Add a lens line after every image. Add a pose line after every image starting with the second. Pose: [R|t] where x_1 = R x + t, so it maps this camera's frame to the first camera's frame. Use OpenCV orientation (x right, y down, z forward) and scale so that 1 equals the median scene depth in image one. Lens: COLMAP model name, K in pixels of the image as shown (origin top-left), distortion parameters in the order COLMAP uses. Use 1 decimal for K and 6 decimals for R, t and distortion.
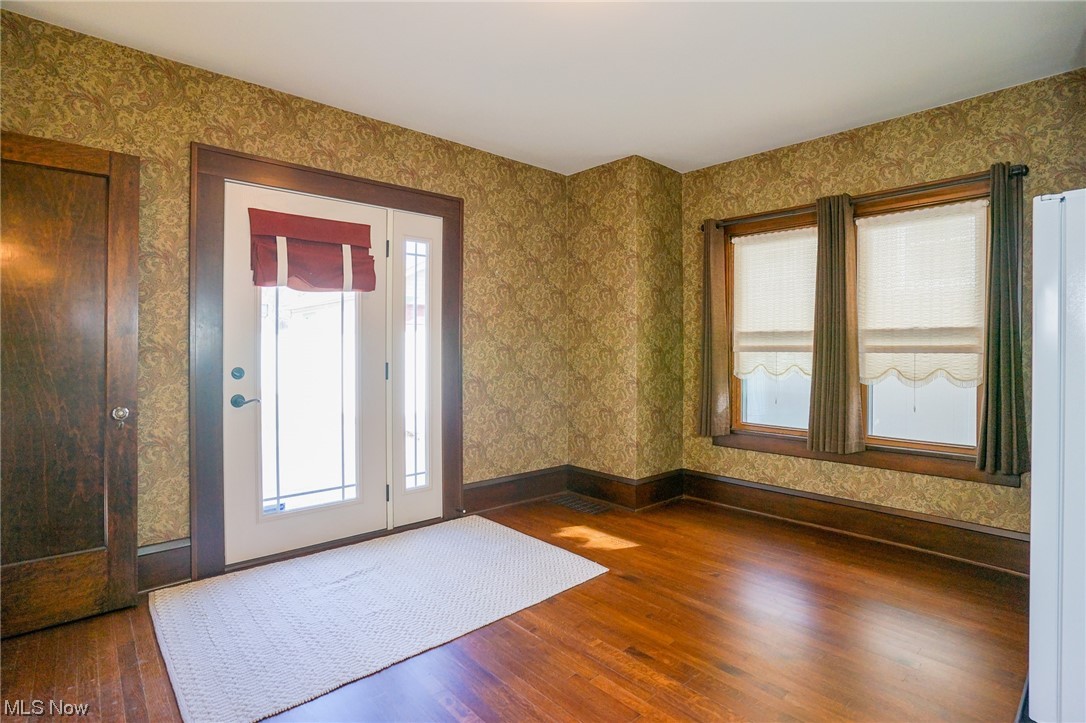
lens RADIAL K [[543.2, 0, 551.2], [0, 543.2, 352.8], [0, 0, 1]] dist [-0.055095, 0.012666]
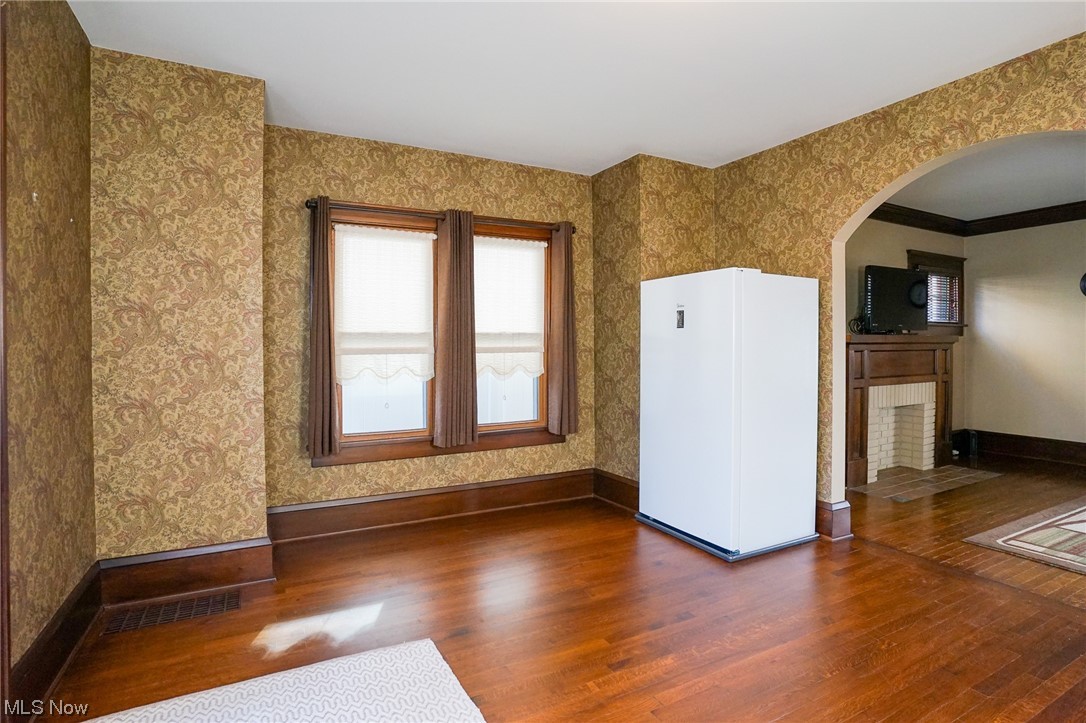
lens RADIAL K [[543.2, 0, 540.5], [0, 543.2, 356.1], [0, 0, 1]] dist [-0.055095, 0.012666]
pose [[0.254866, -0.017493, 0.966818, -0.483095], [0.018908, 0.999735, 0.013104, -0.006066], [-0.966792, 0.014941, 0.255129, 0.535644]]
